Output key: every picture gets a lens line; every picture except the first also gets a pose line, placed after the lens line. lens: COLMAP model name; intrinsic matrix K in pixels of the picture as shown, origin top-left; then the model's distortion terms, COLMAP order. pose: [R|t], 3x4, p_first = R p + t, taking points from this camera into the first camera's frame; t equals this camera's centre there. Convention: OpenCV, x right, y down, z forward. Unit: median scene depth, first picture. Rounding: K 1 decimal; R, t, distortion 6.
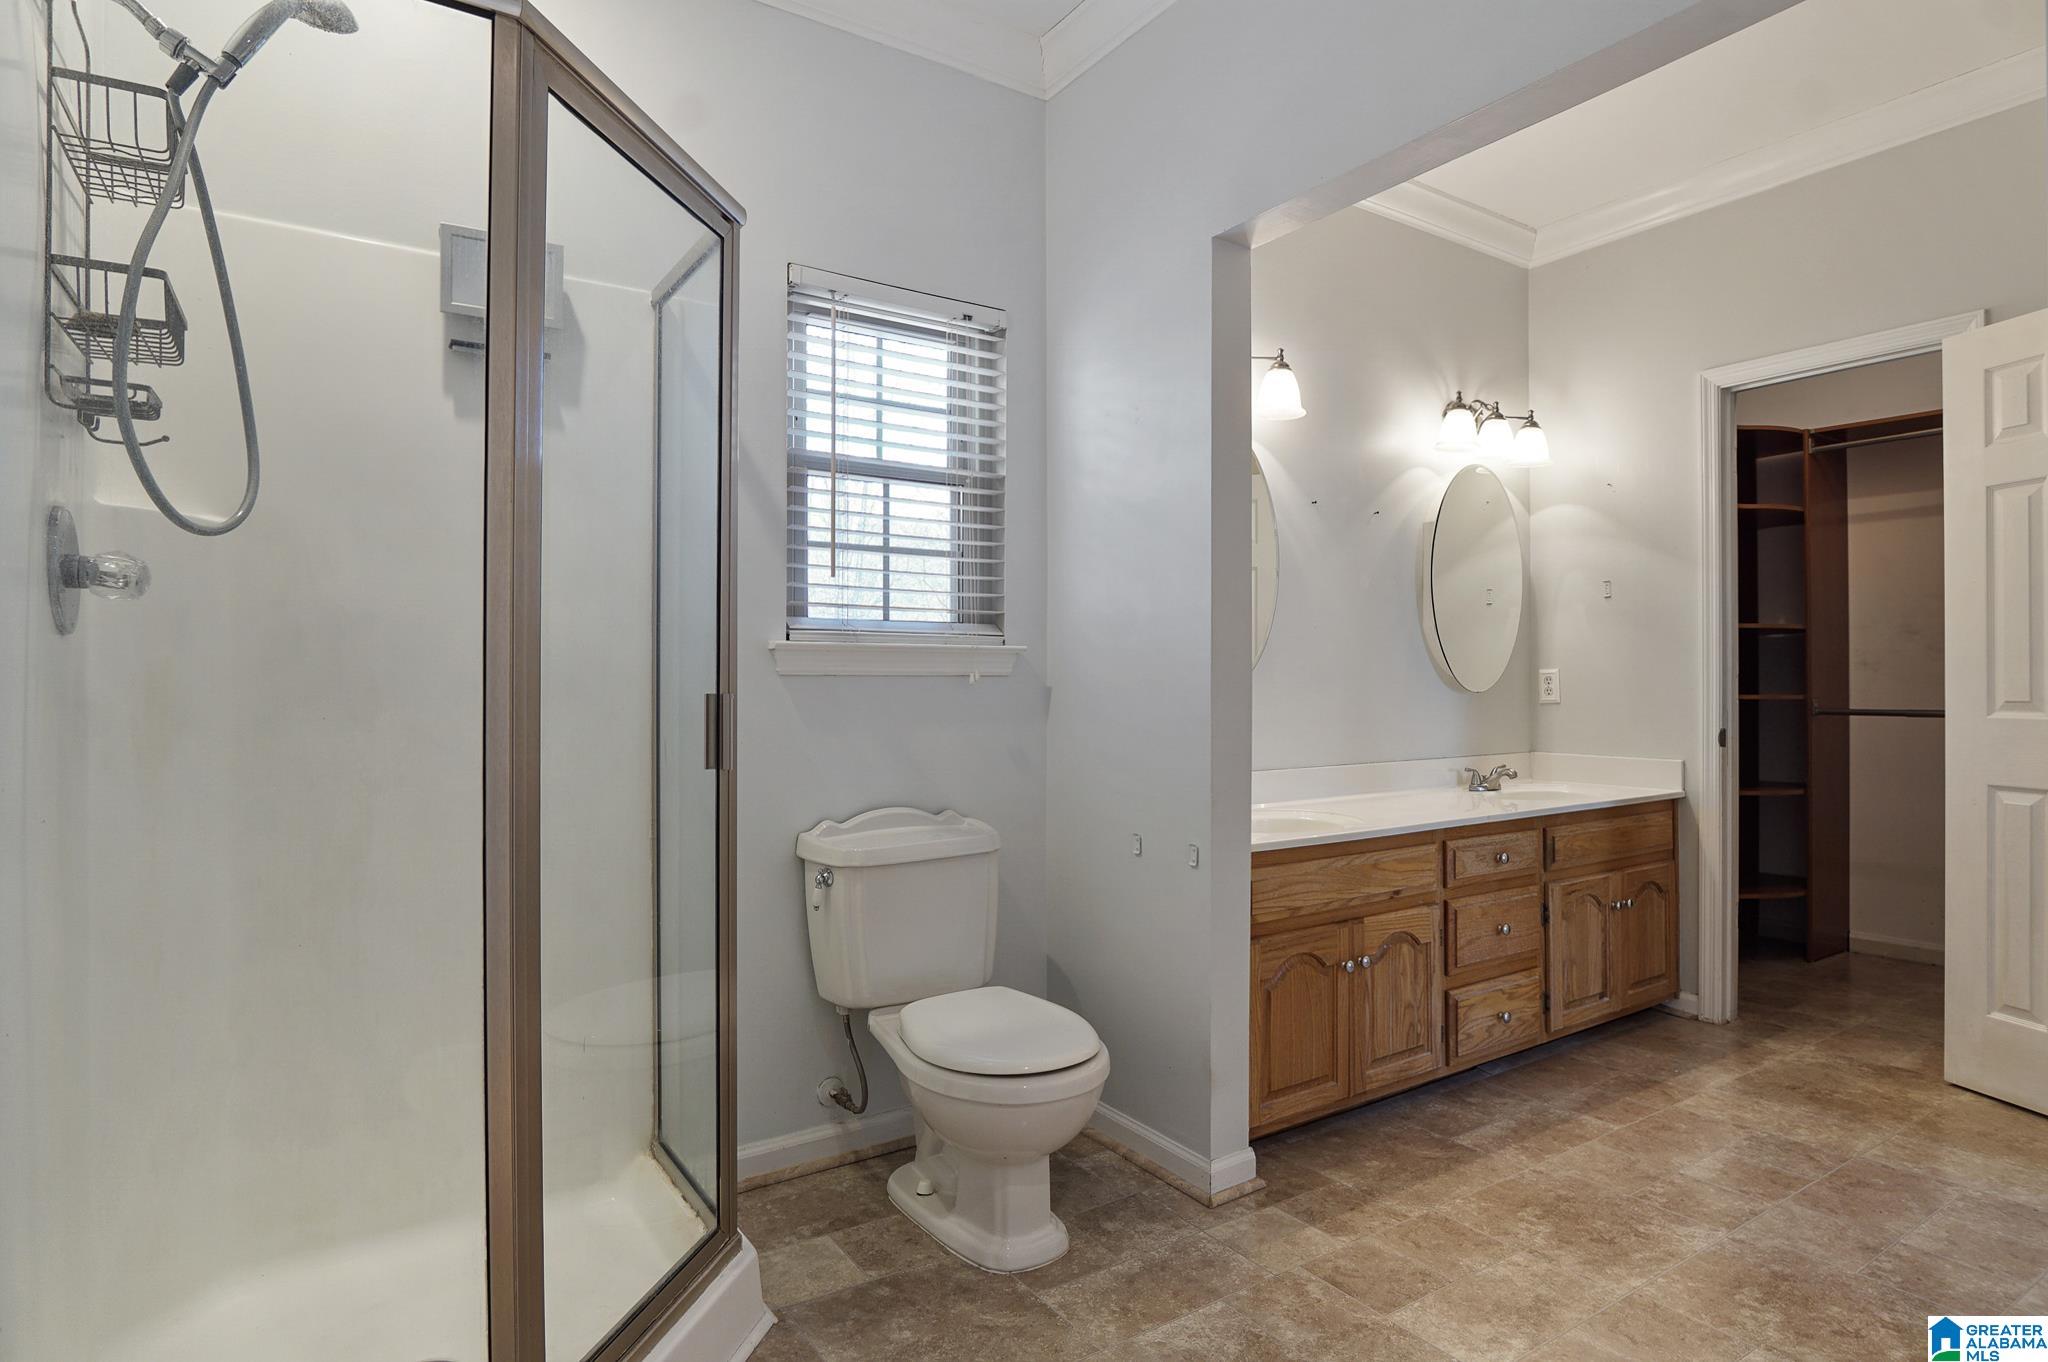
lens RADIAL K [[1103.8, 0, 1007.3], [0, 1103.8, 667.1], [0, 0, 1]] dist [-0.035865, 0.009080]
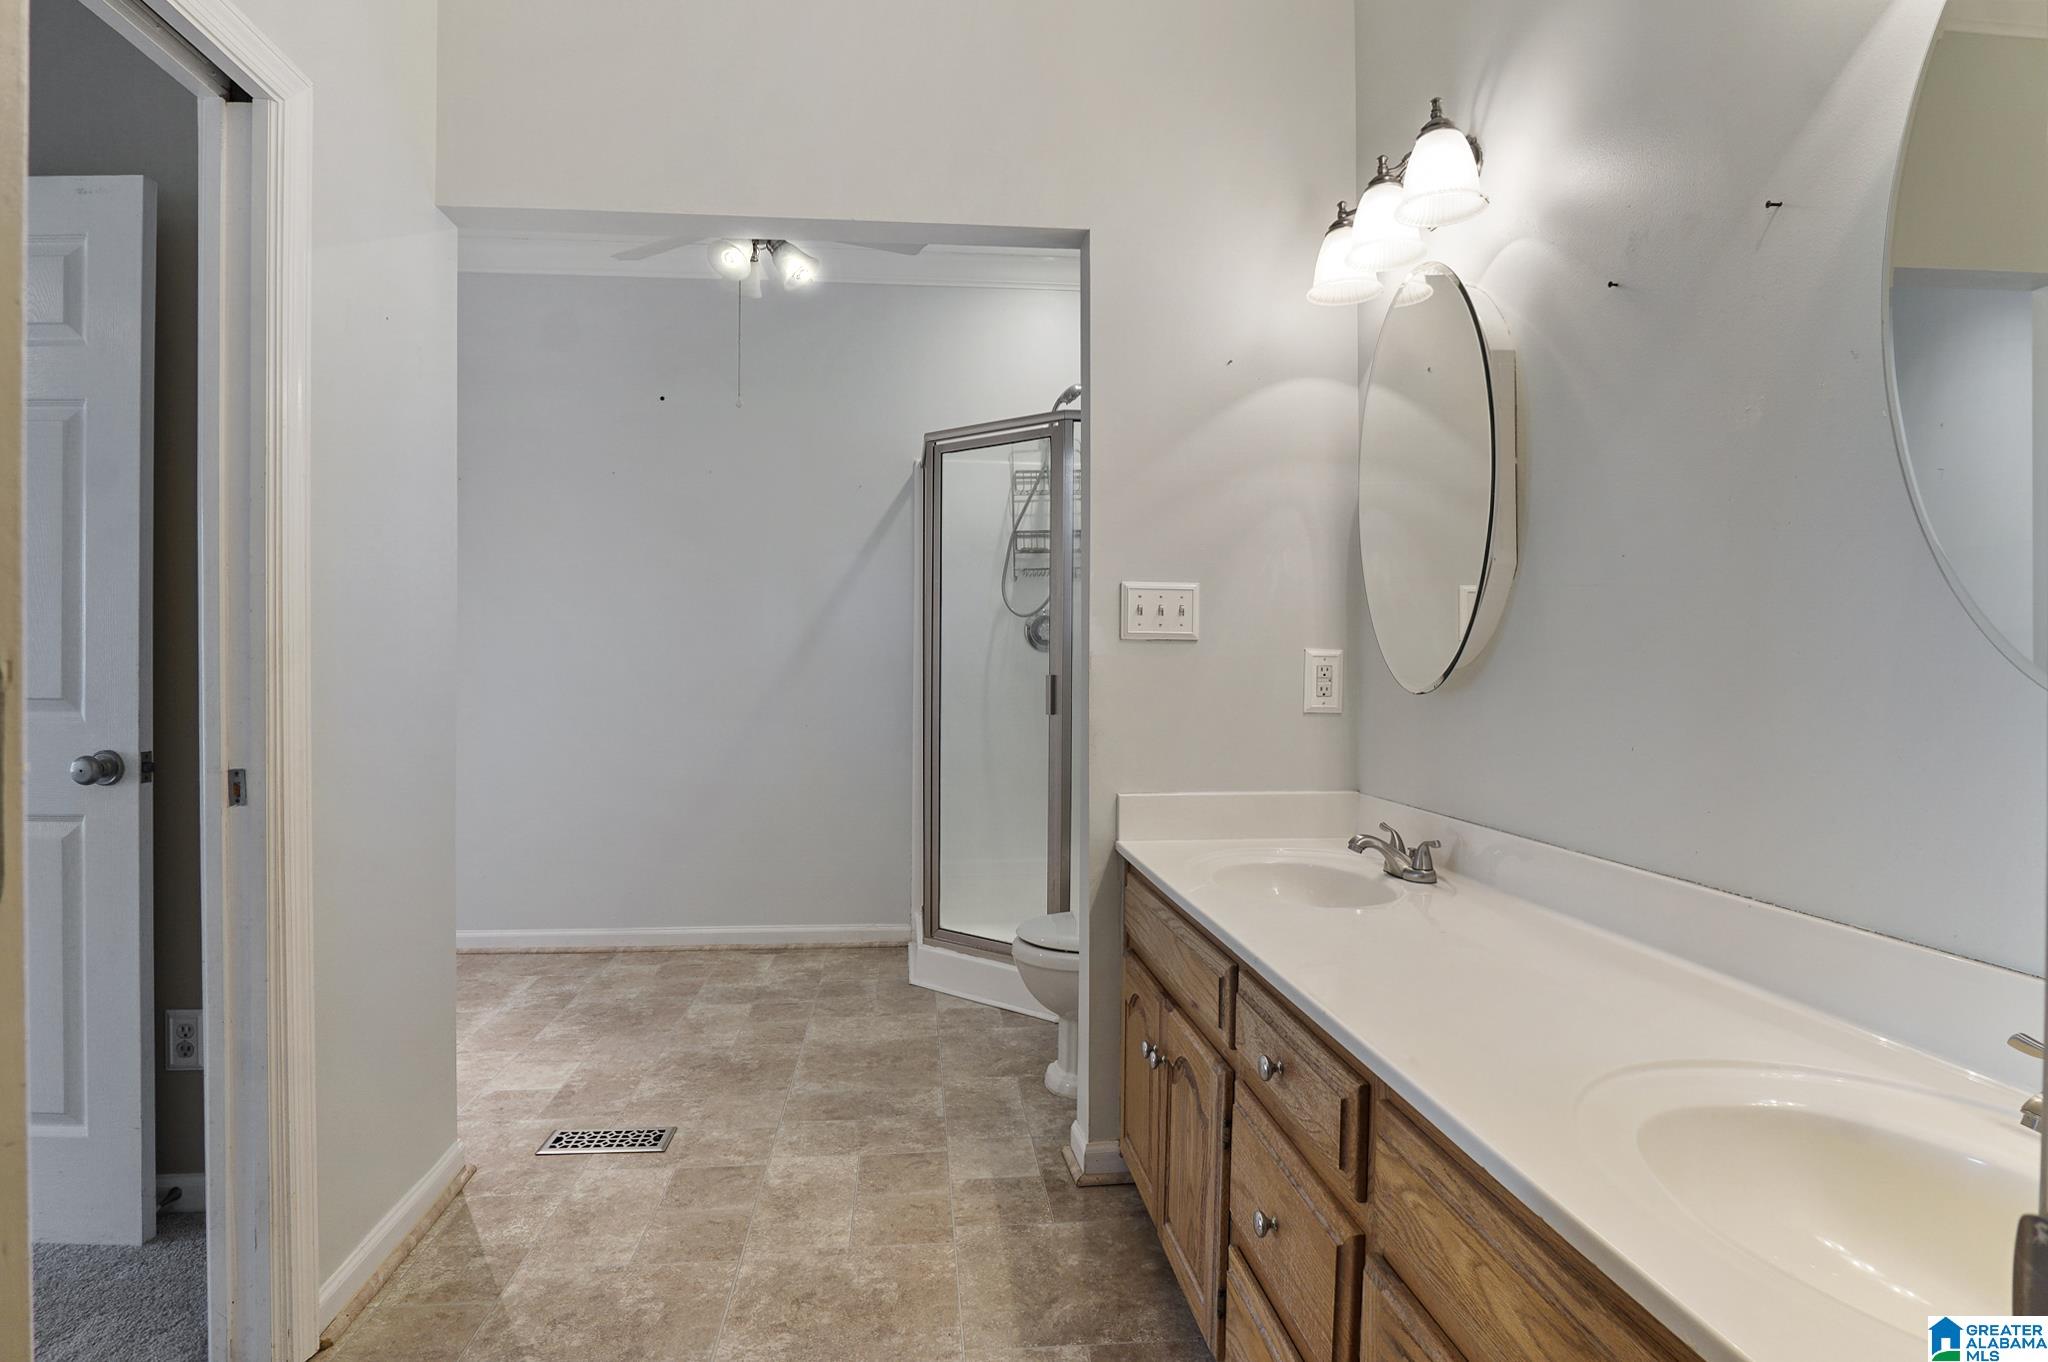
lens RADIAL K [[1103.8, 0, 1007.3], [0, 1103.8, 667.1], [0, 0, 1]] dist [-0.035865, 0.009080]
pose [[-0.463804, 0.003297, -0.885931, 1.002422], [0.008169, 0.999966, -0.000556, 0.011067], [0.885900, -0.007495, -0.463816, 1.243767]]
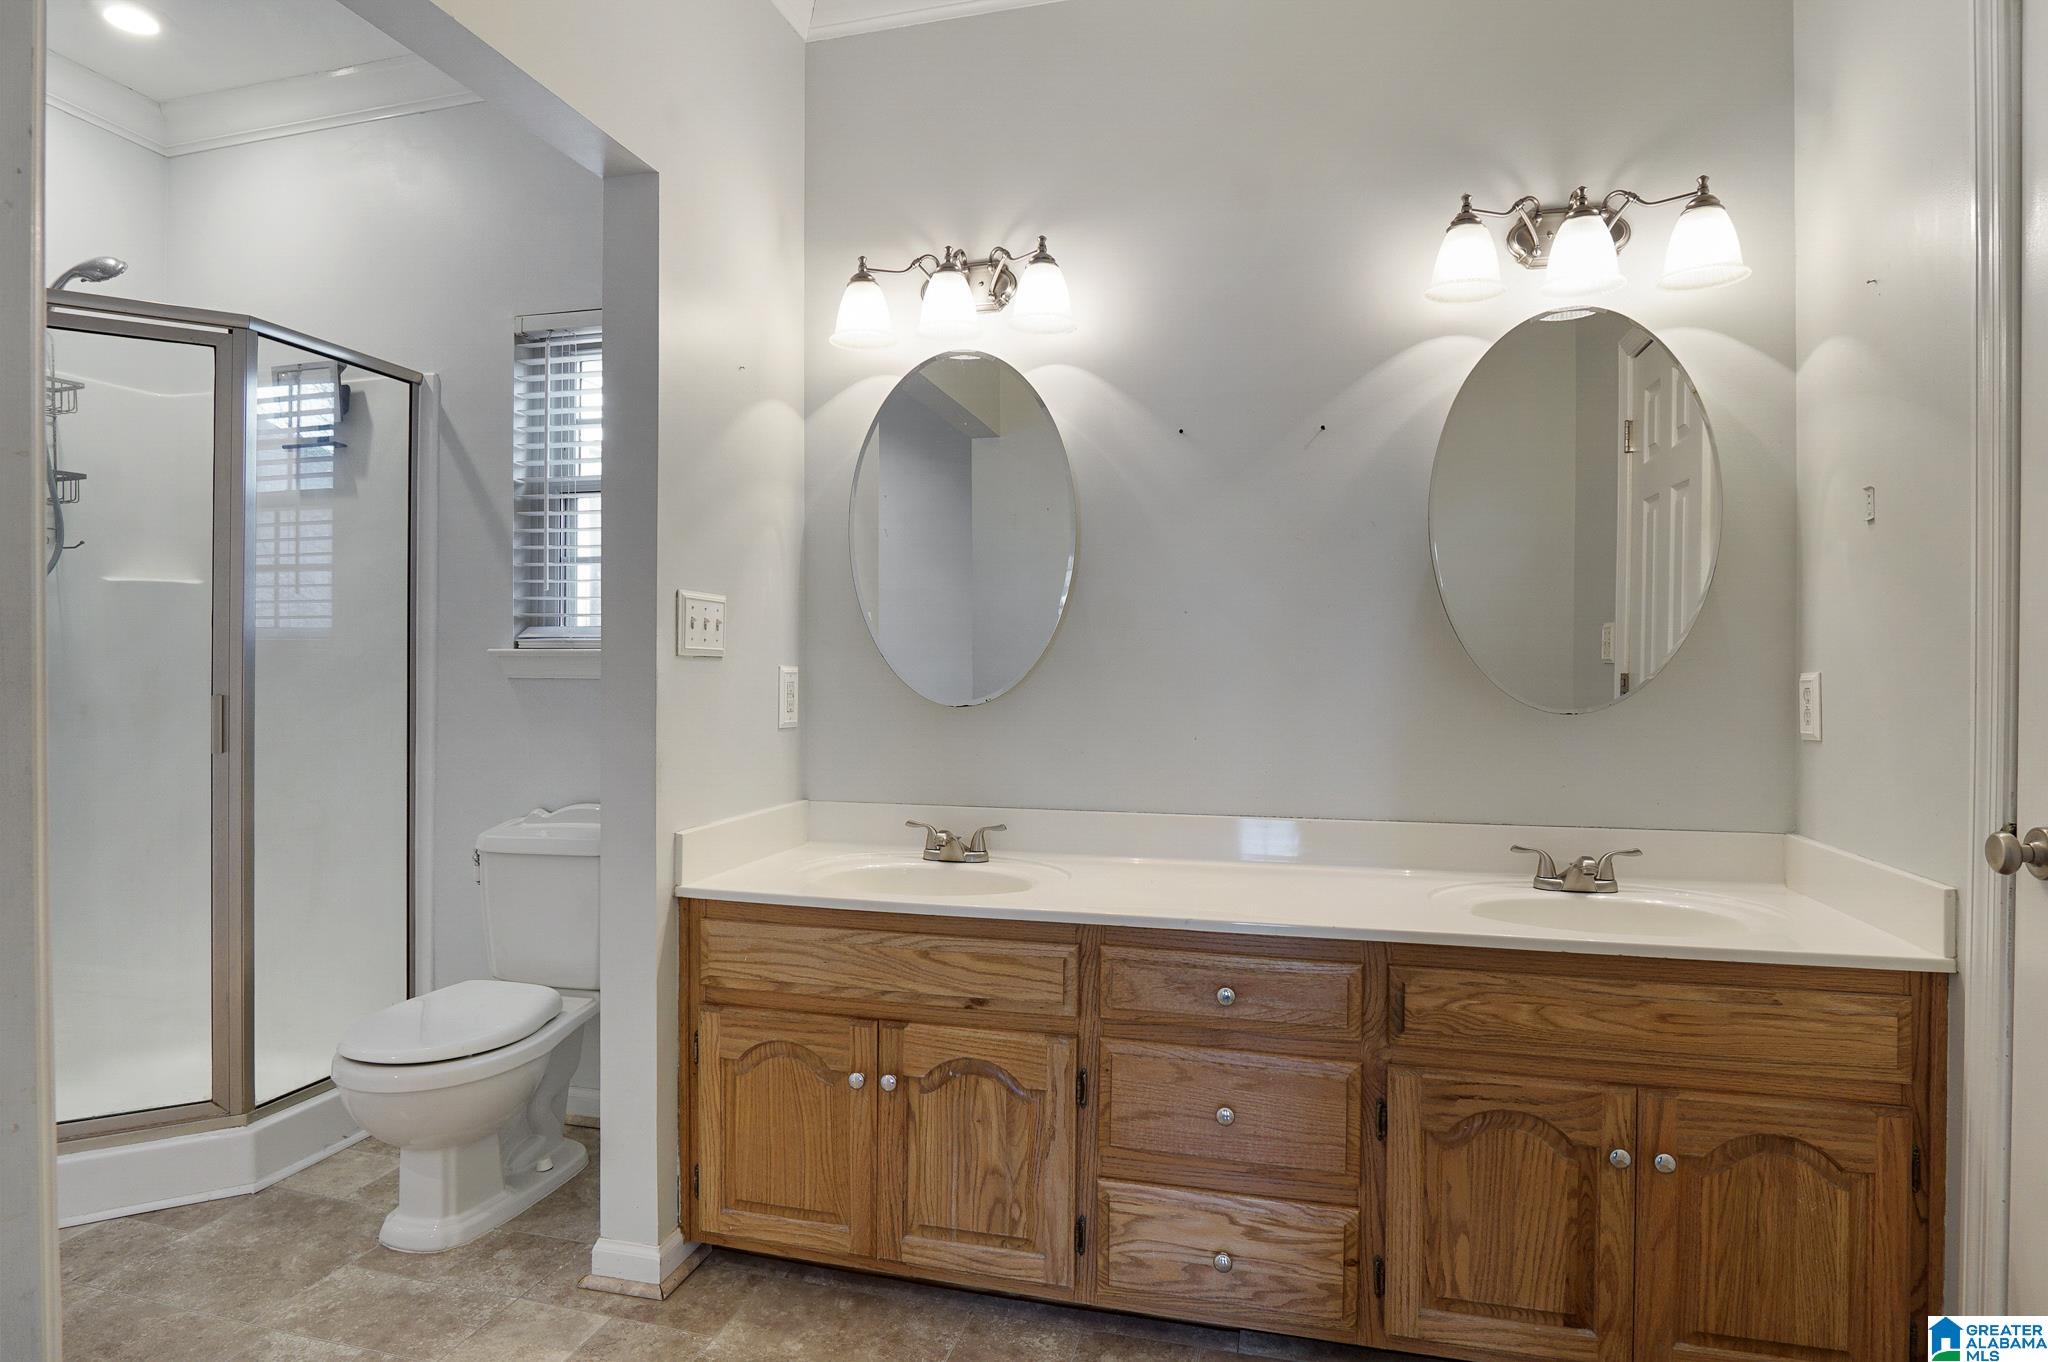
lens RADIAL K [[1103.8, 0, 1007.3], [0, 1103.8, 667.1], [0, 0, 1]] dist [-0.035865, 0.009080]
pose [[0.671893, 0.007120, -0.740614, 0.903719], [0.000032, 0.999954, 0.009642, -0.010288], [0.740648, -0.006502, 0.671862, 0.571426]]
